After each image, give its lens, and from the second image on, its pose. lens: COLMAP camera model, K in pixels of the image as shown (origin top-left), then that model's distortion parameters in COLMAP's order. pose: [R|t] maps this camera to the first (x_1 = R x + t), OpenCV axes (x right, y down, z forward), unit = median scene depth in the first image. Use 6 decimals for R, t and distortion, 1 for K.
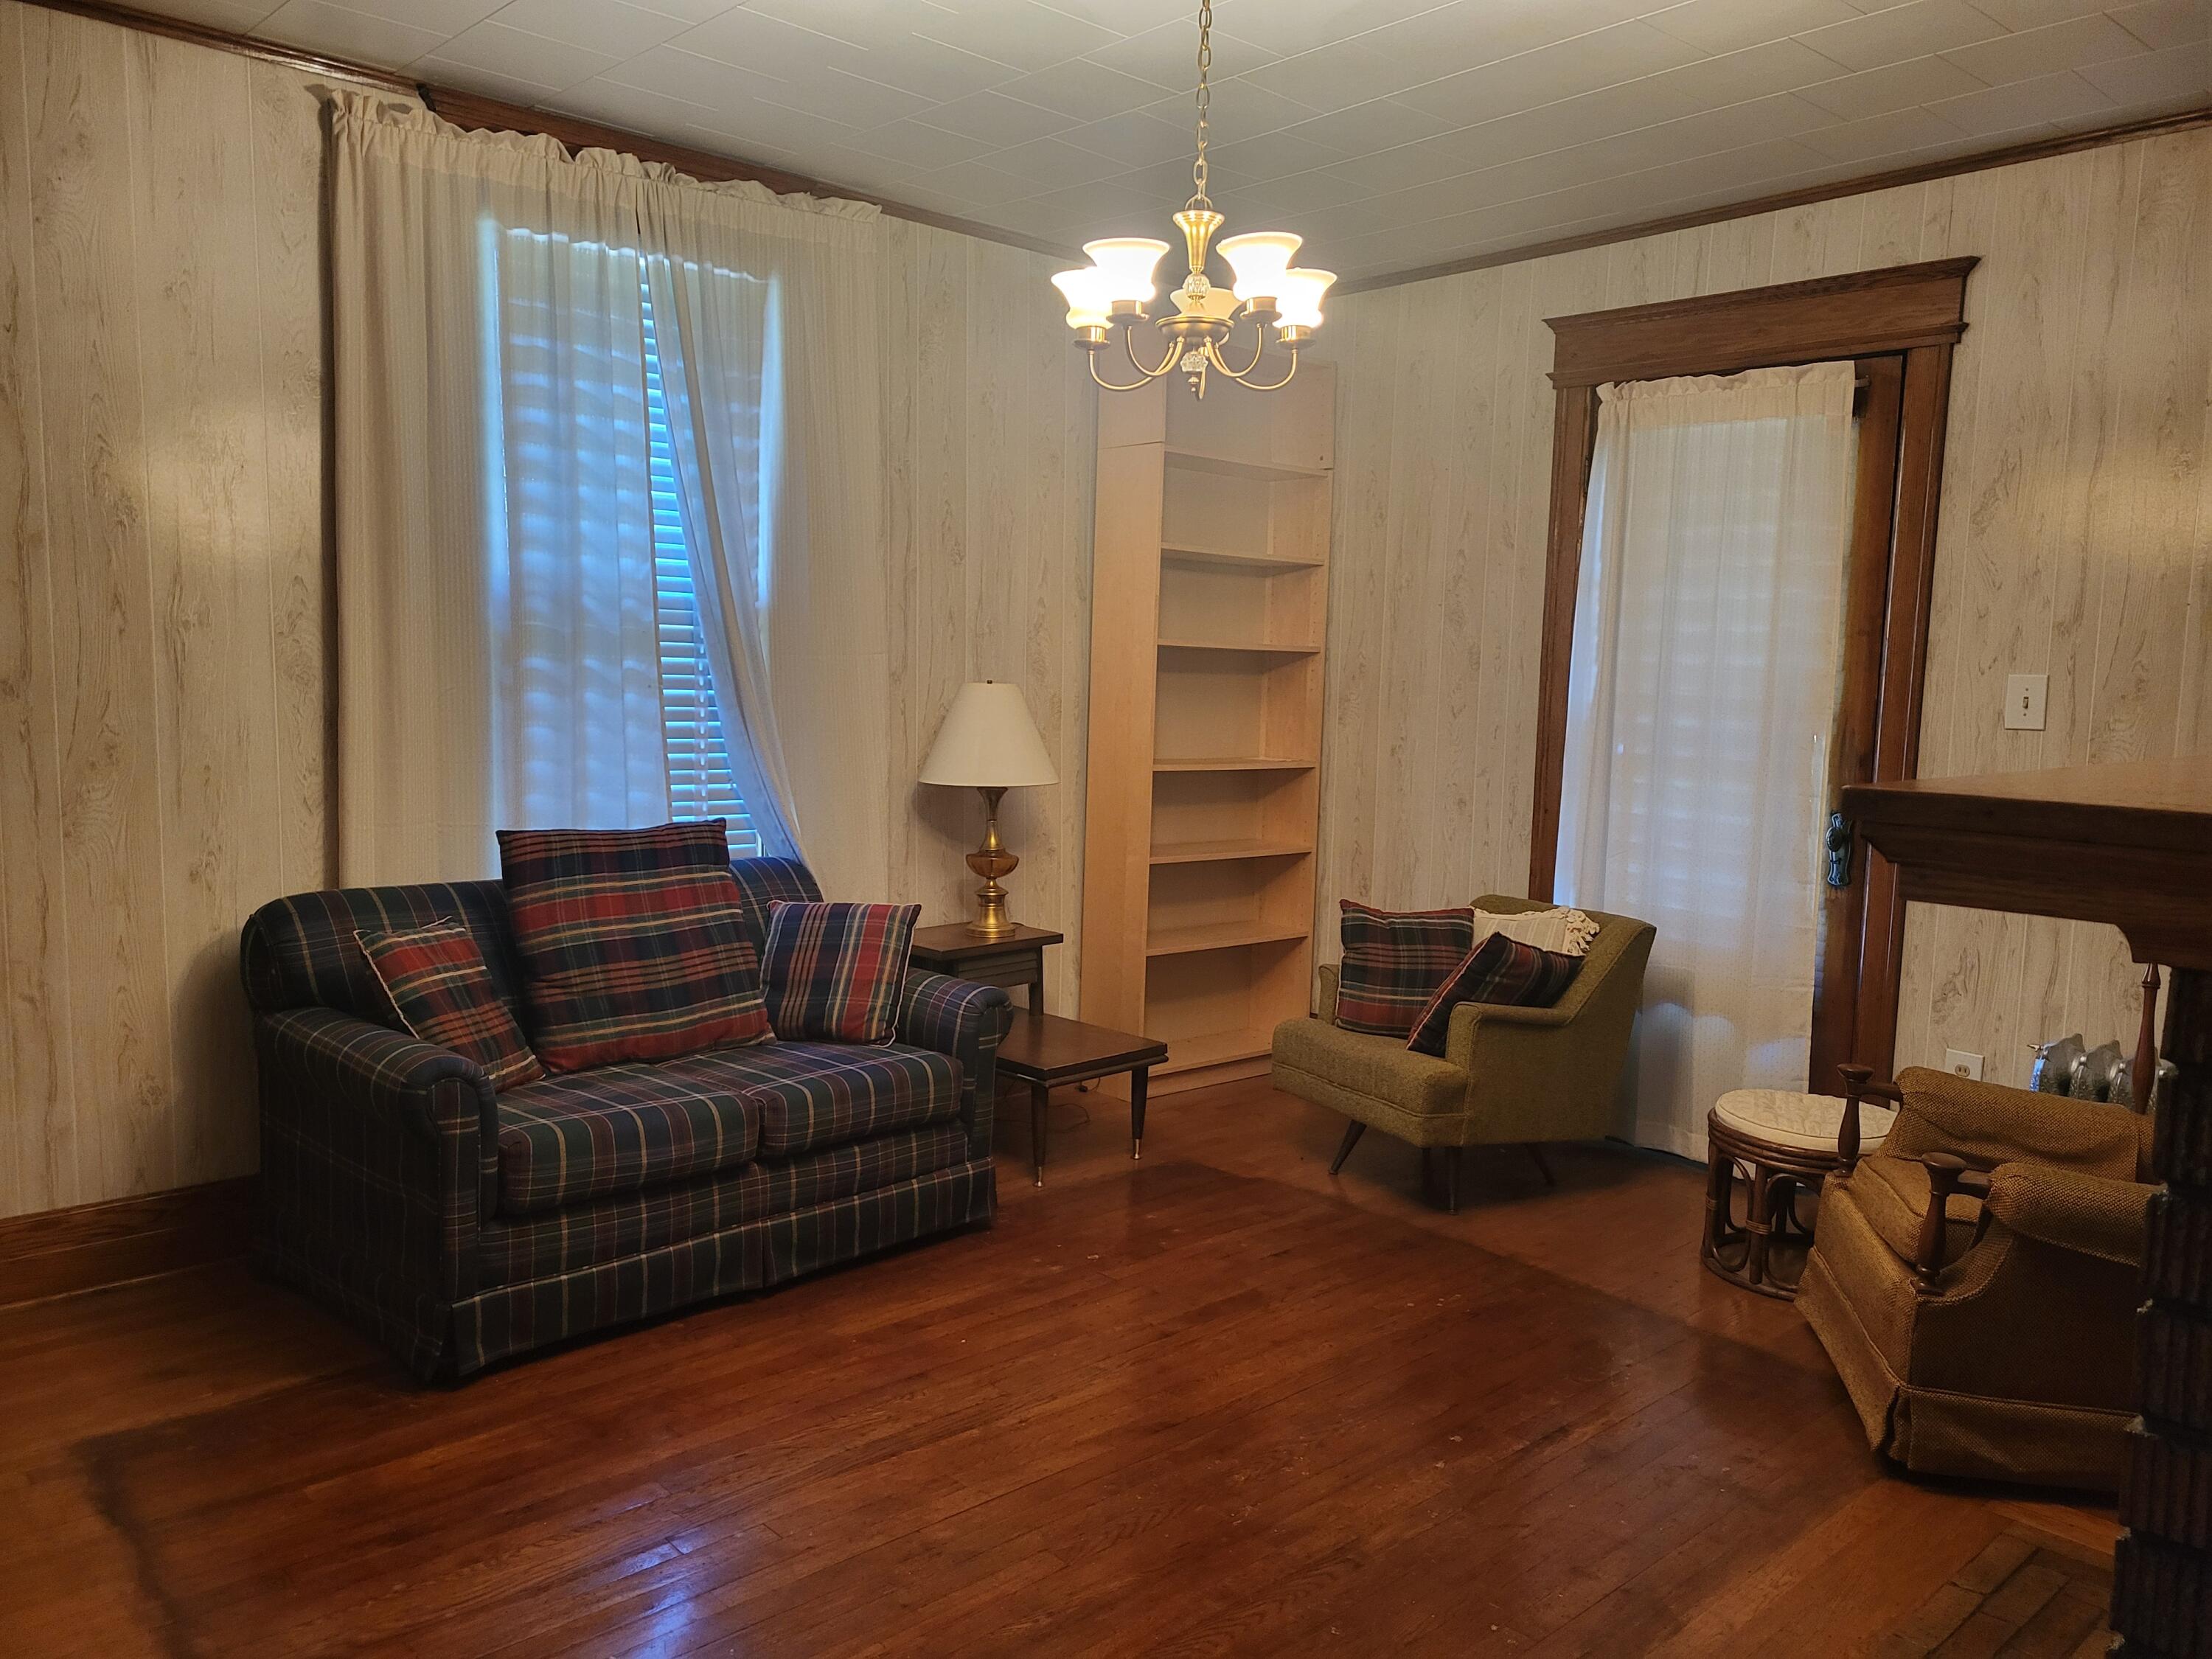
lens RADIAL K [[1664.4, 0, 1091.0], [0, 1664.4, 829.2], [0, 0, 1]] dist [0.070480, -0.060105]
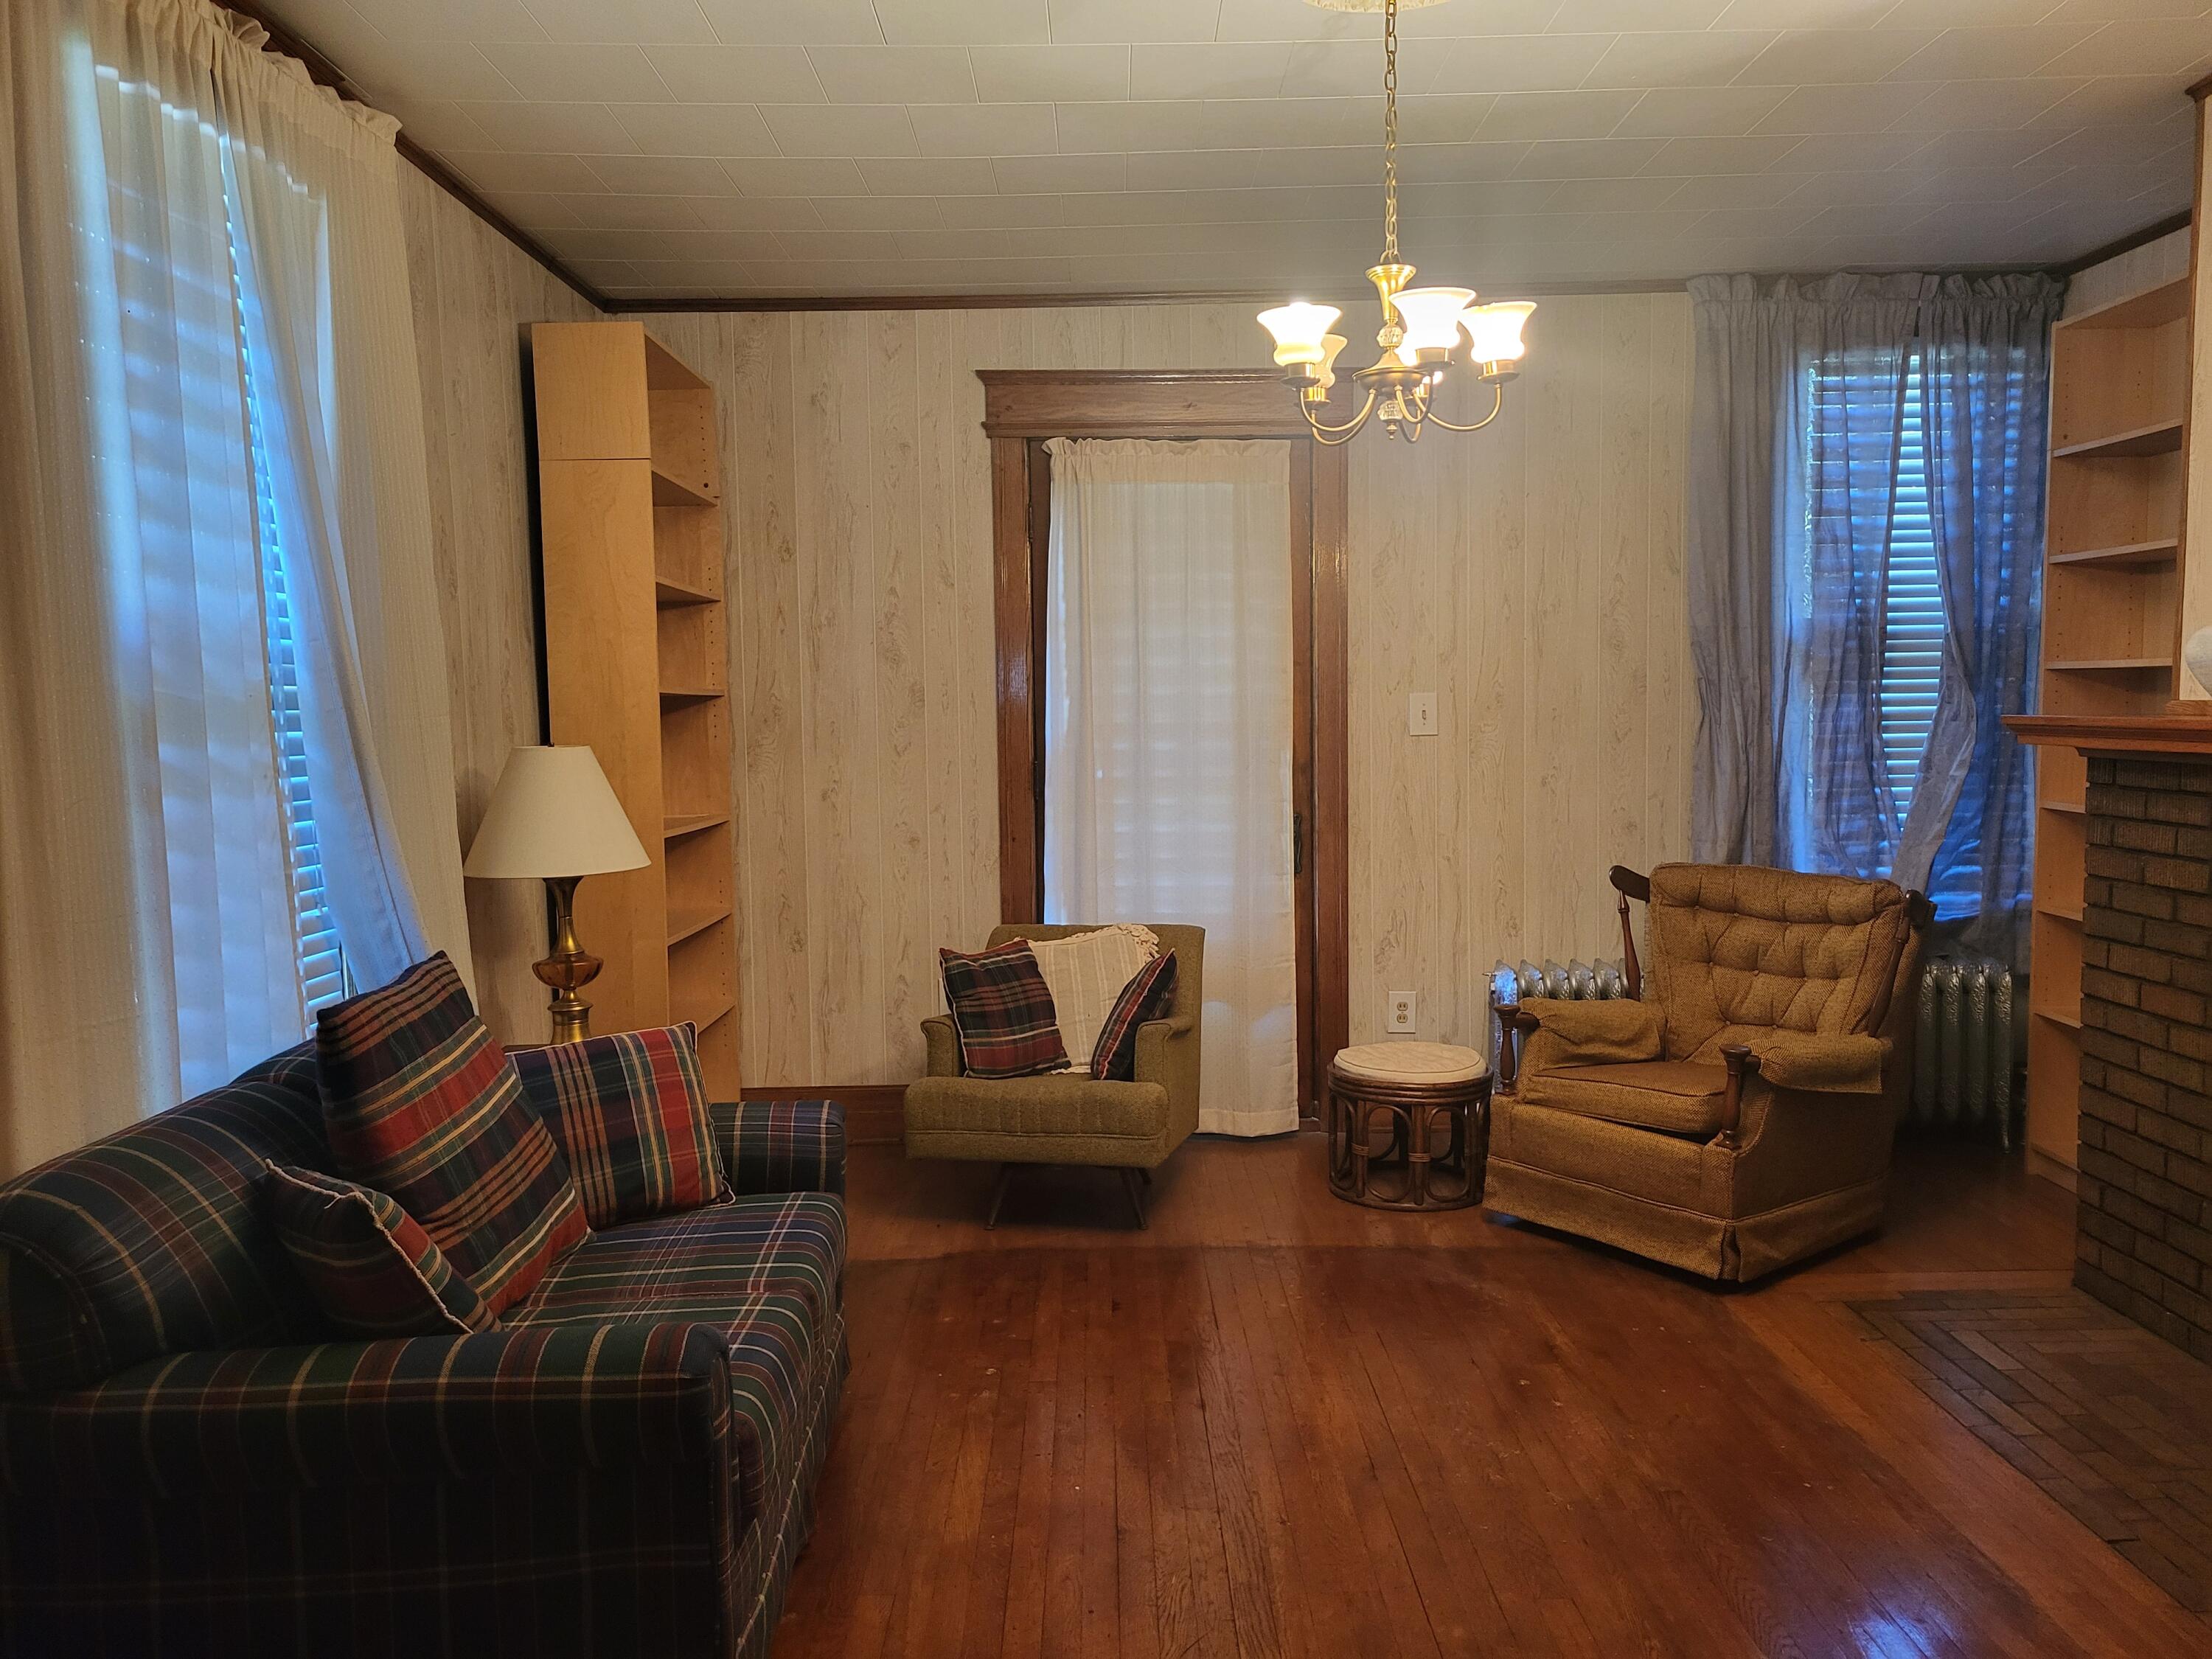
lens RADIAL K [[1705.1, 0, 1106.2], [0, 1705.1, 798.3], [0, 0, 1]] dist [0.068050, -0.004884]
pose [[0.667541, -0.079466, 0.740321, -0.583604], [0.108644, 0.994042, 0.008737, -0.048551], [-0.736604, 0.074599, 0.672197, 0.297003]]
